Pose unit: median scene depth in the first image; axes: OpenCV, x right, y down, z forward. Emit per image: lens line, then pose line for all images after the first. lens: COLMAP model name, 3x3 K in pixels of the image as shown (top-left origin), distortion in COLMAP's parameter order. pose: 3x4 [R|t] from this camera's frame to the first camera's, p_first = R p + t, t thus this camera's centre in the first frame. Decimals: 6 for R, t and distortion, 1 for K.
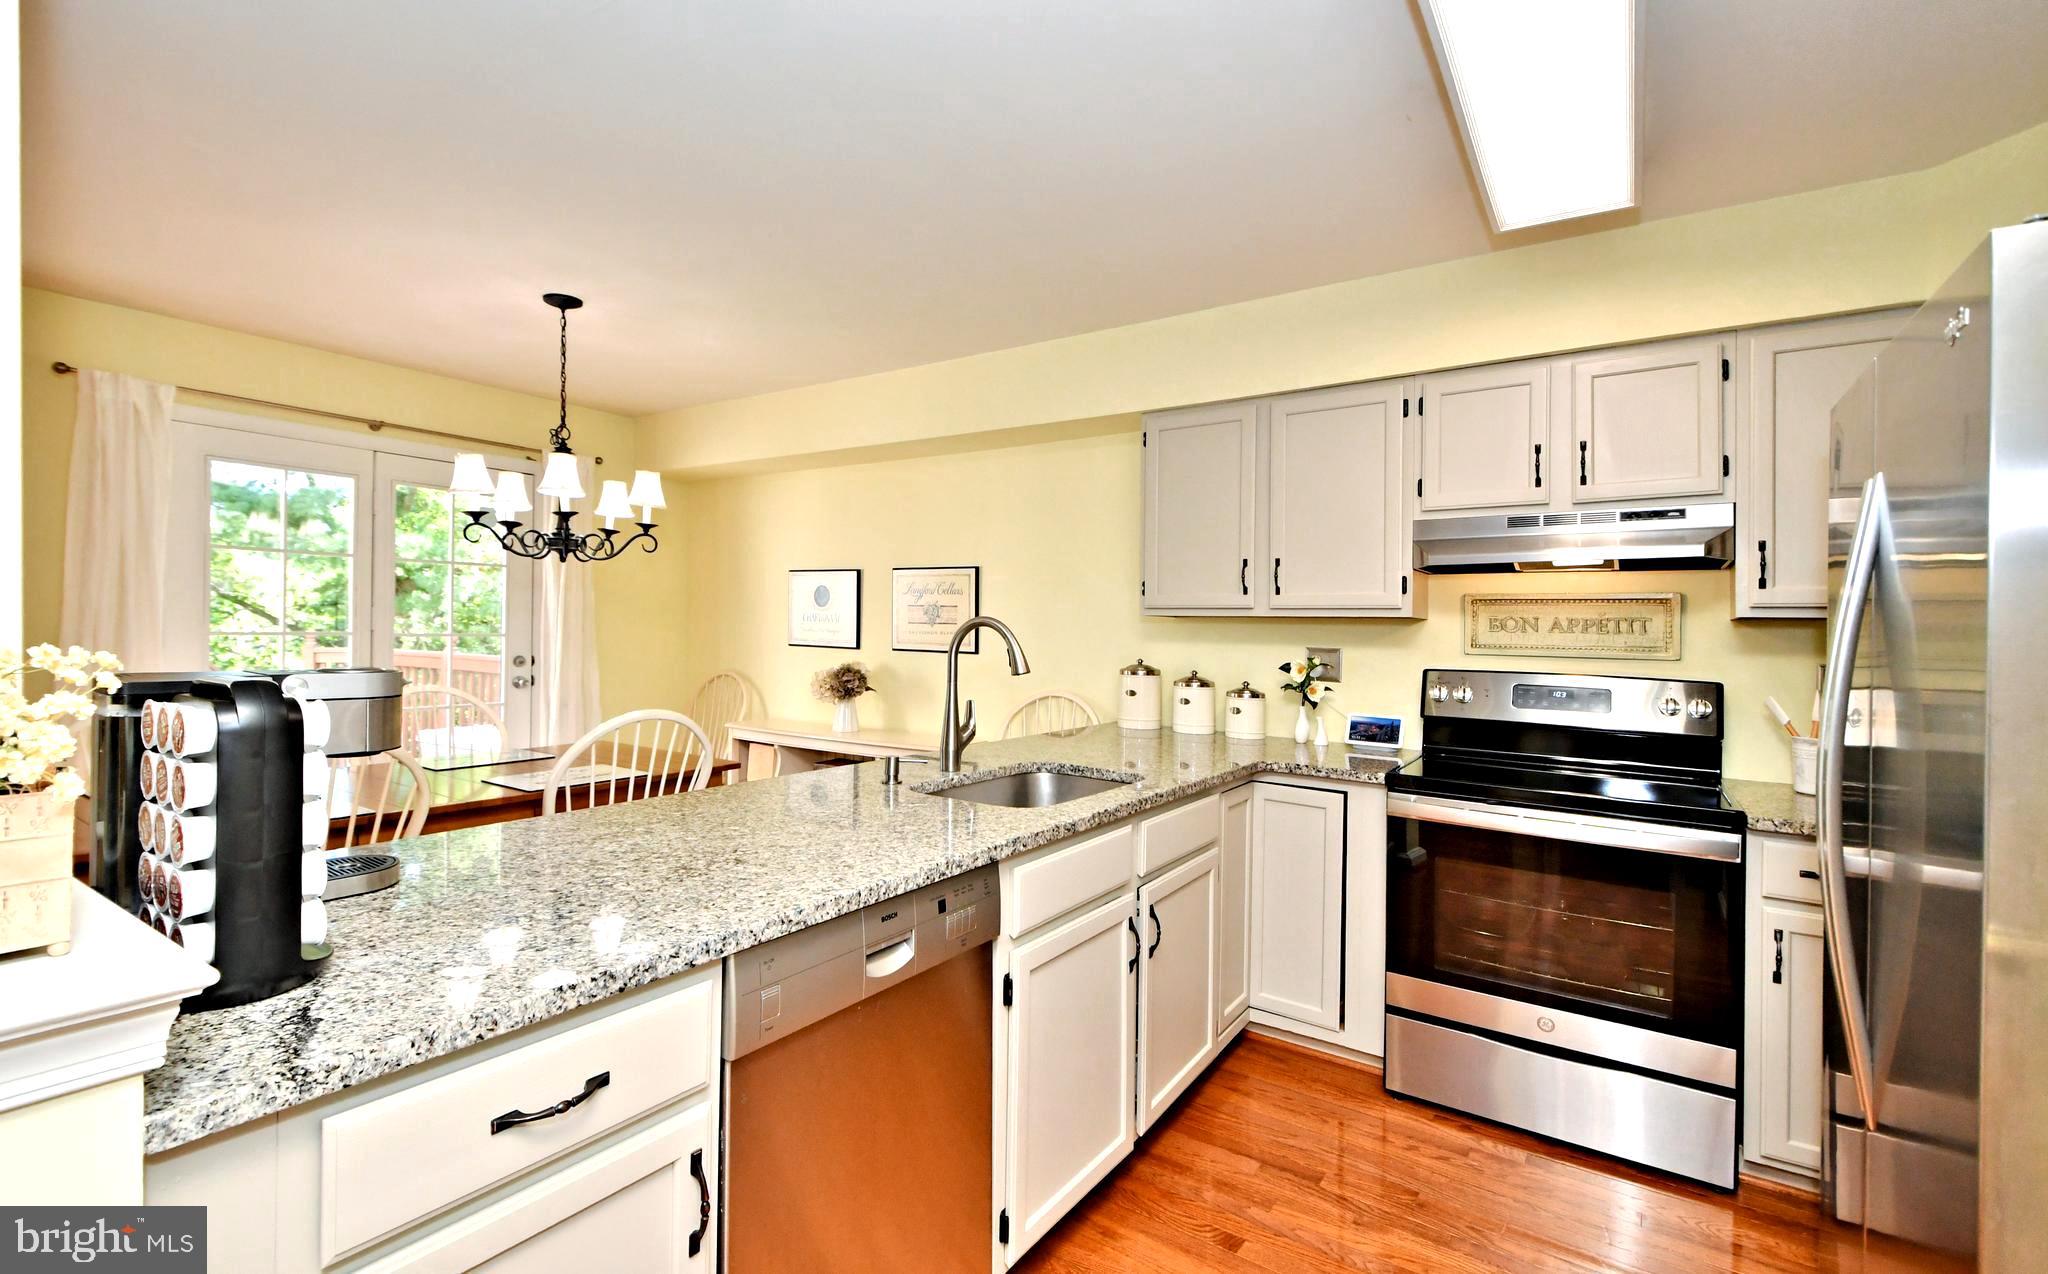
lens RADIAL K [[877.3, 0, 1049.1], [0, 877.3, 587.0], [0, 0, 1]] dist [0.003282, -0.001171]
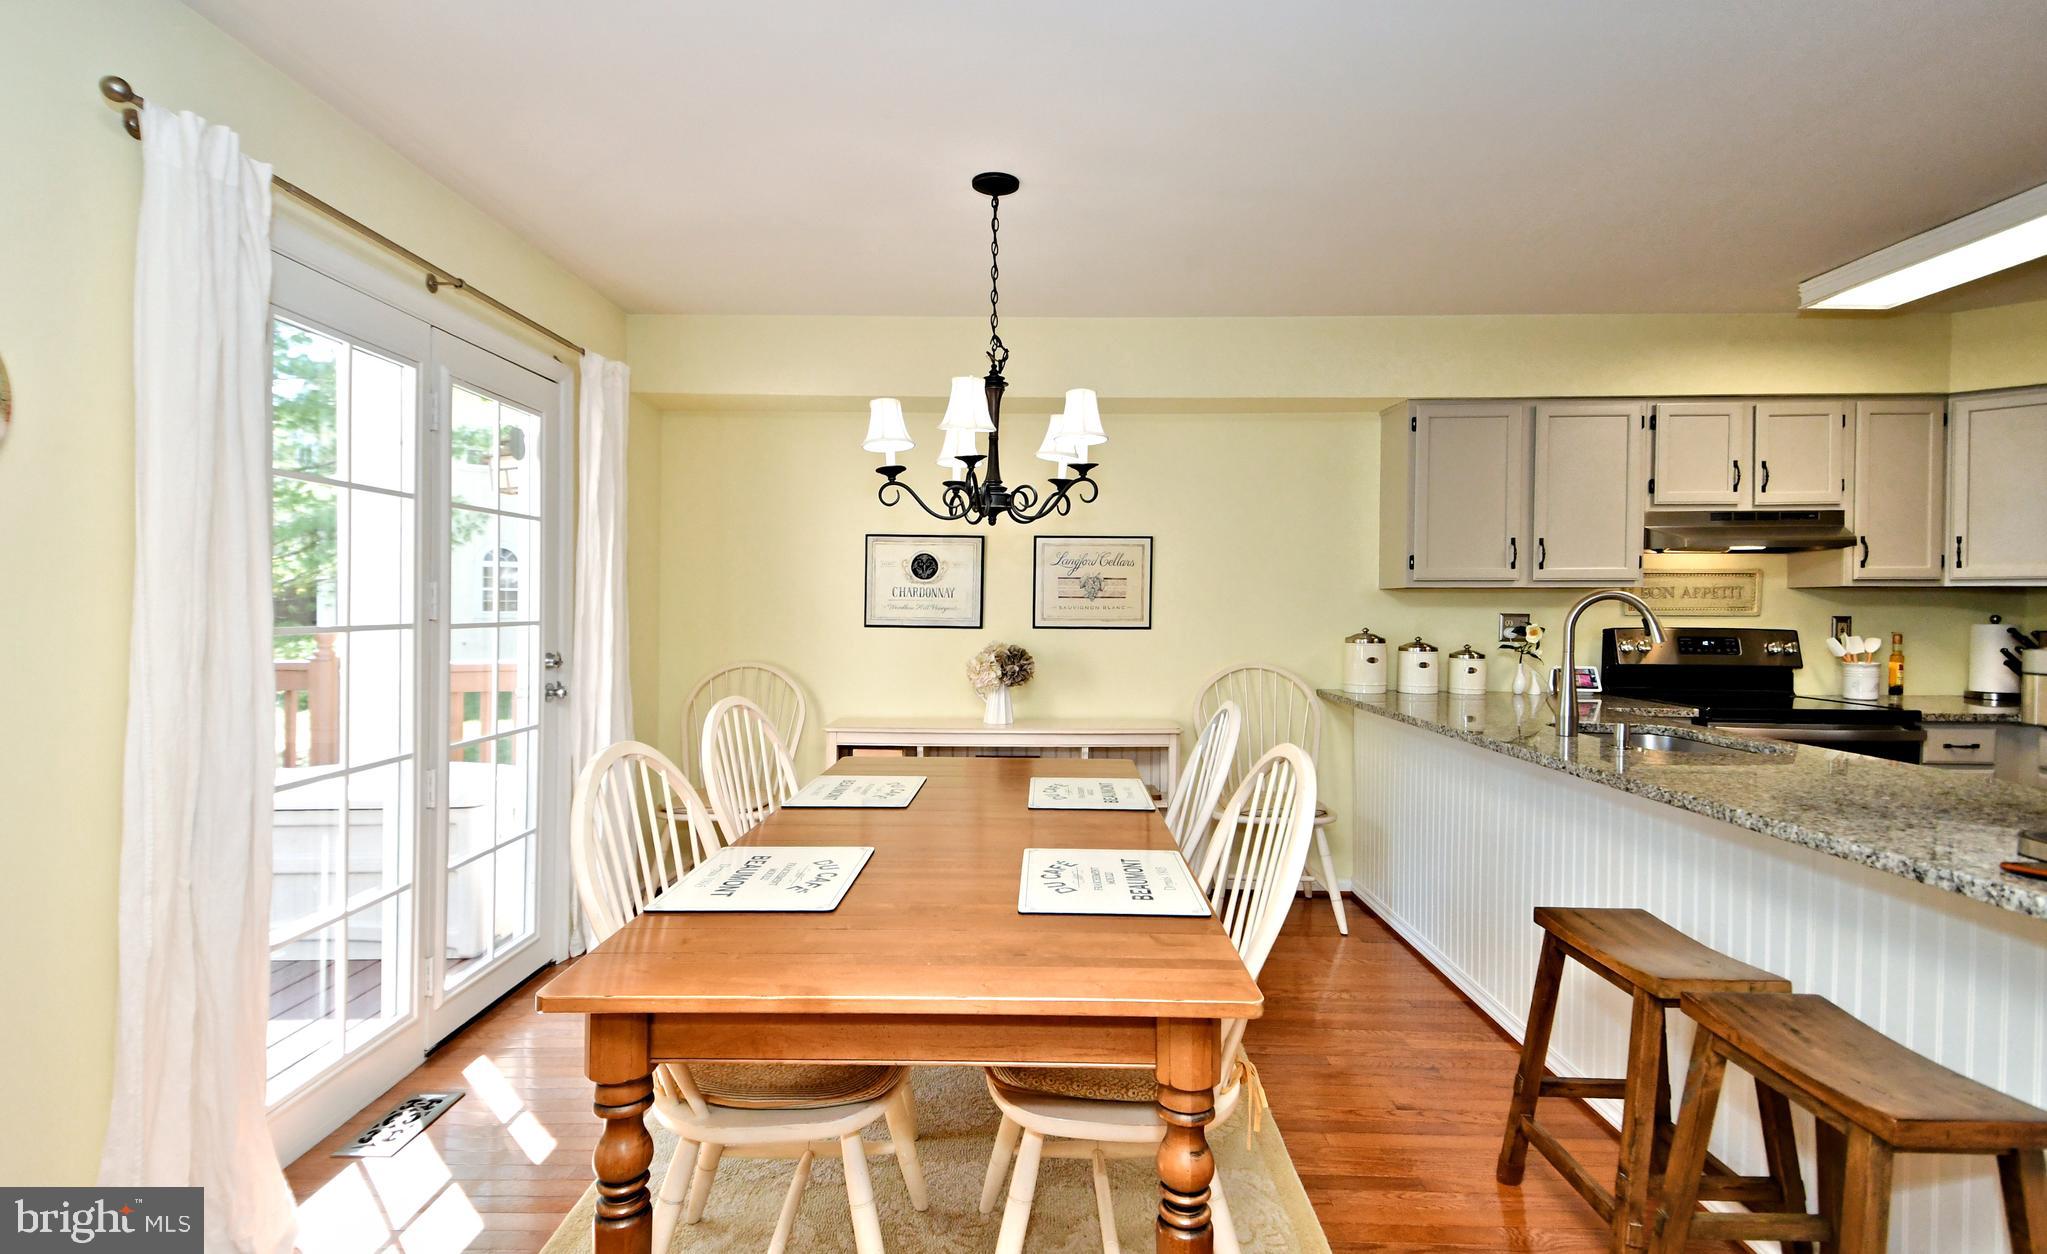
lens RADIAL K [[948.3, 0, 1020.9], [0, 948.3, 605.8], [0, 0, 1]] dist [0.014077, -0.001253]
pose [[0.846143, -0.018118, 0.532649, -1.018060], [-0.011472, 0.998571, 0.052190, -0.000988], [-0.532833, -0.050271, 0.844726, 0.282742]]
